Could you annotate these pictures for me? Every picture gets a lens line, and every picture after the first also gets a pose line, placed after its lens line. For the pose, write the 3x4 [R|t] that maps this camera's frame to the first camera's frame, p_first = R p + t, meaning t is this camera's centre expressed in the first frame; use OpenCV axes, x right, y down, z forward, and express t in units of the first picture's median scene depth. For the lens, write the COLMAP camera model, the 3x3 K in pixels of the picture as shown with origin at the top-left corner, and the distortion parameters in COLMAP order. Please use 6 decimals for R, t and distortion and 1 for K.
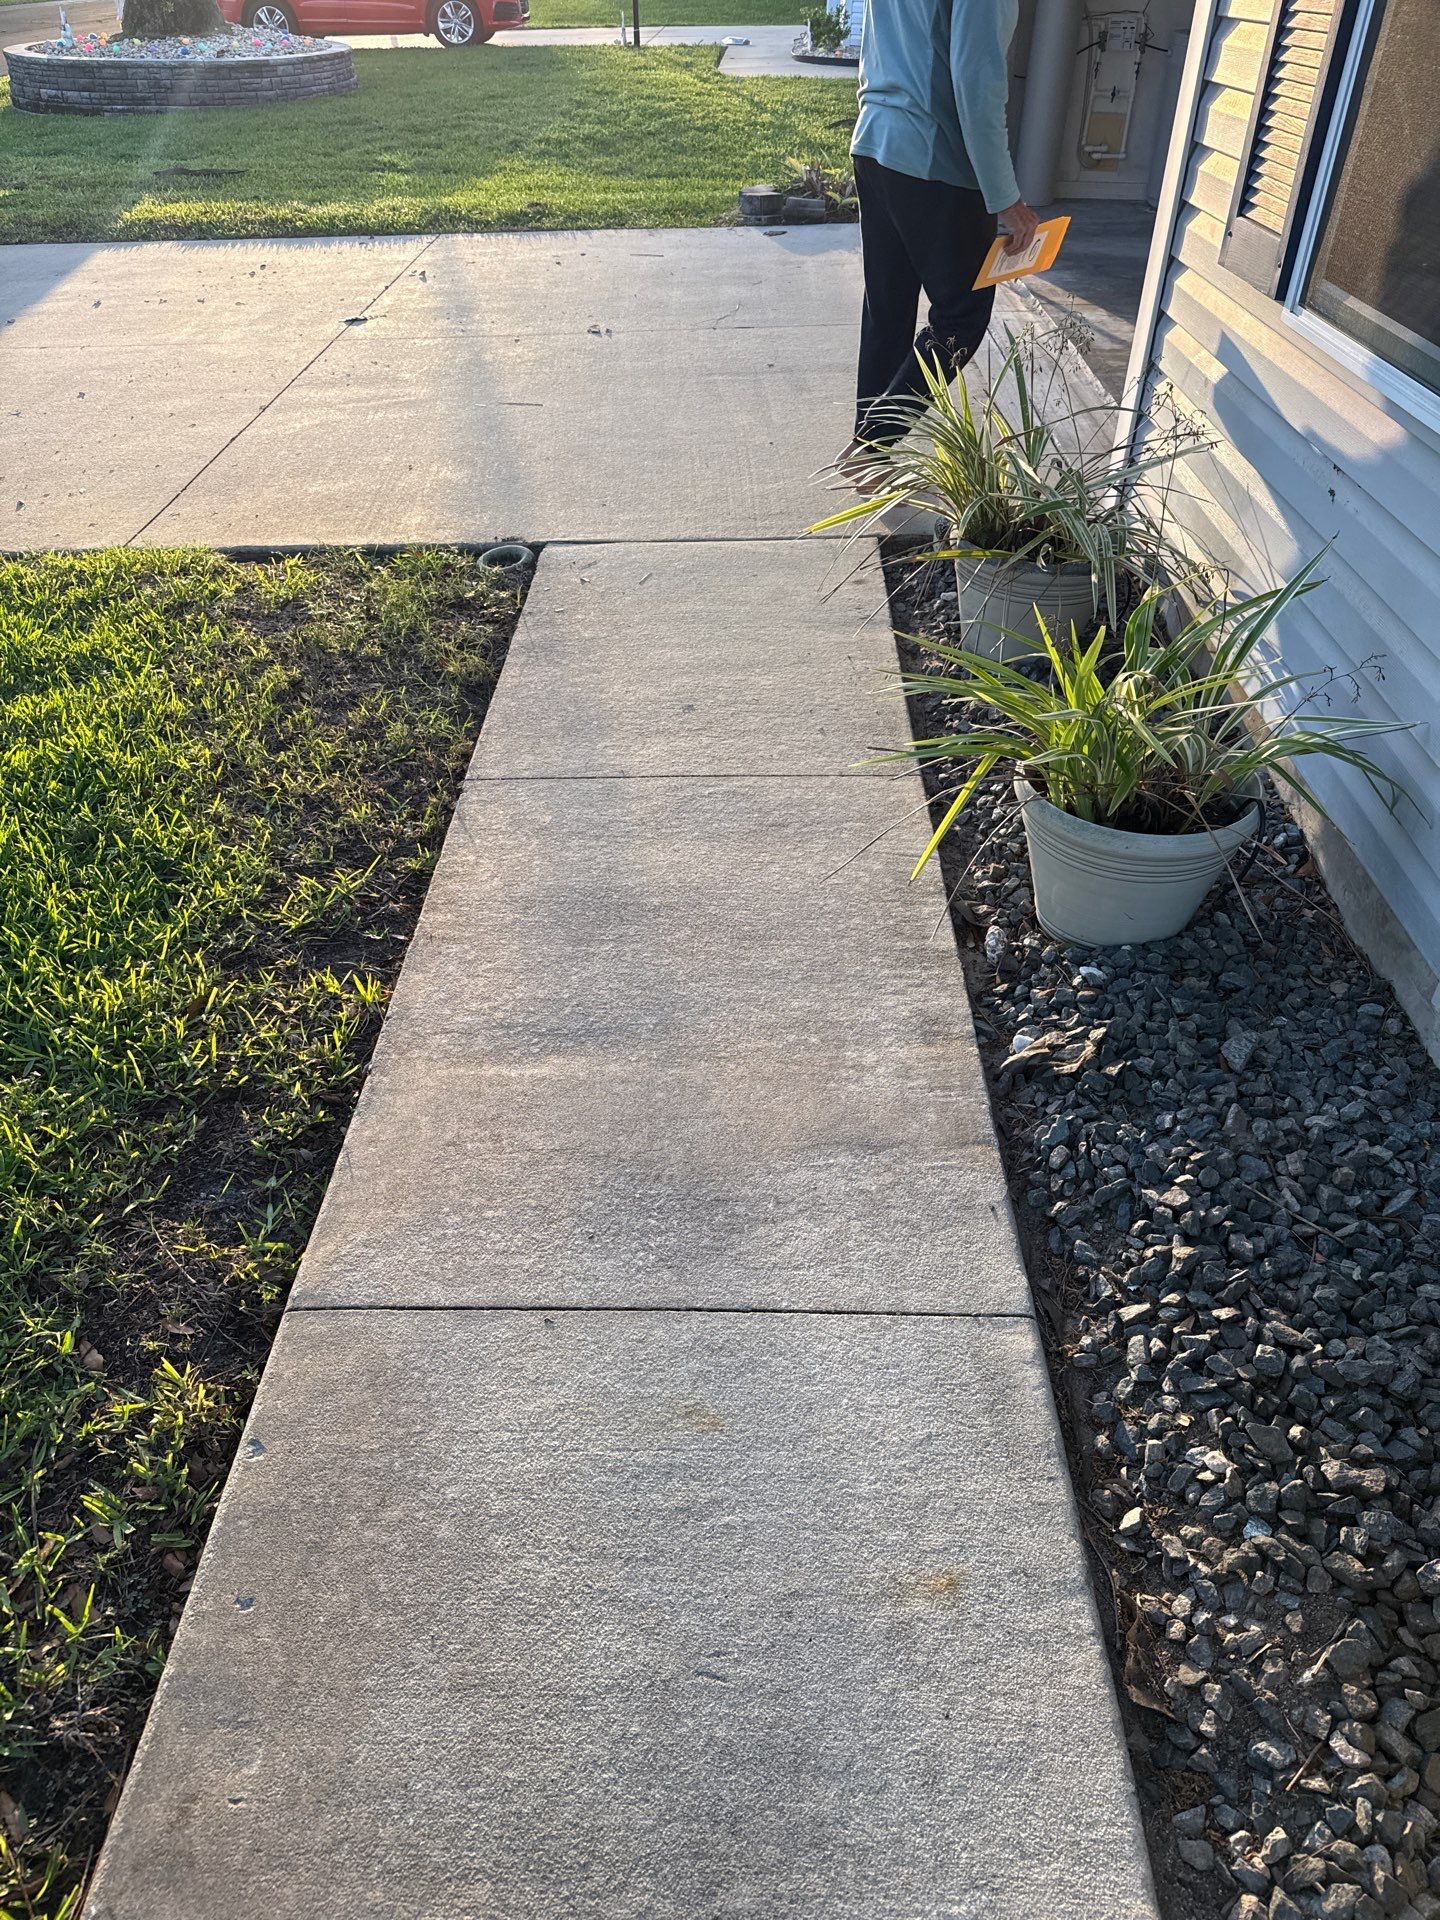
lens RADIAL K [[1369.3, 0, 720.0], [0, 1369.3, 960.0], [0, 0, 1]] dist [-0.005702, 0.000424]
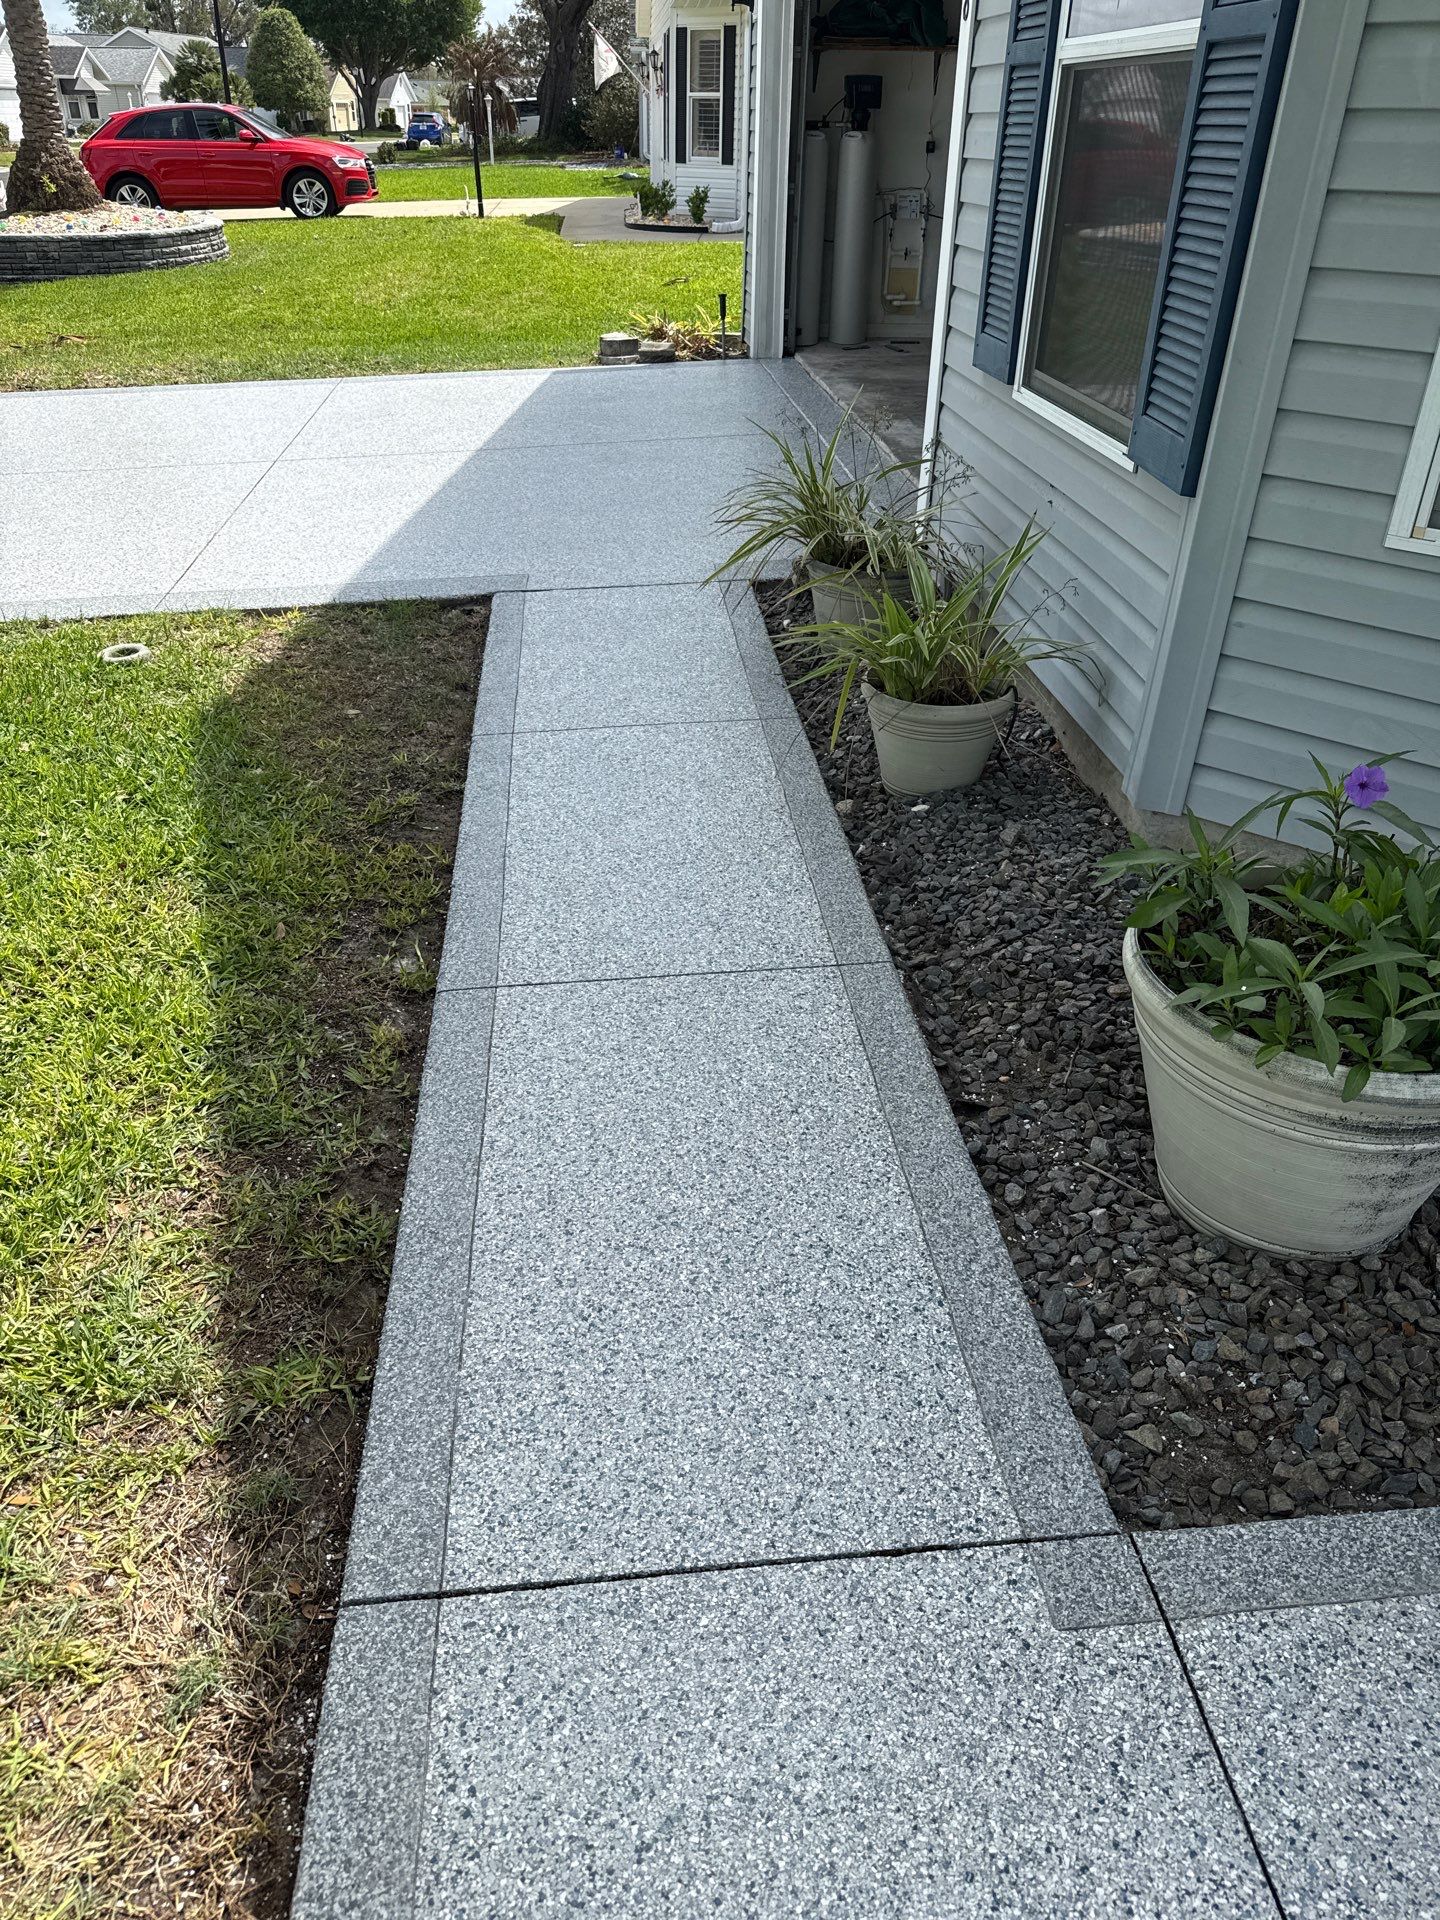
lens RADIAL K [[1372.3, 0, 716.8], [0, 1372.3, 1022.2], [0, 0, 1]] dist [-0.004572, -0.005761]
pose [[0.993737, -0.063018, 0.092280, -0.035244], [0.068057, 0.996298, -0.052521, 0.101102], [-0.088629, 0.058472, 0.994347, -0.158426]]
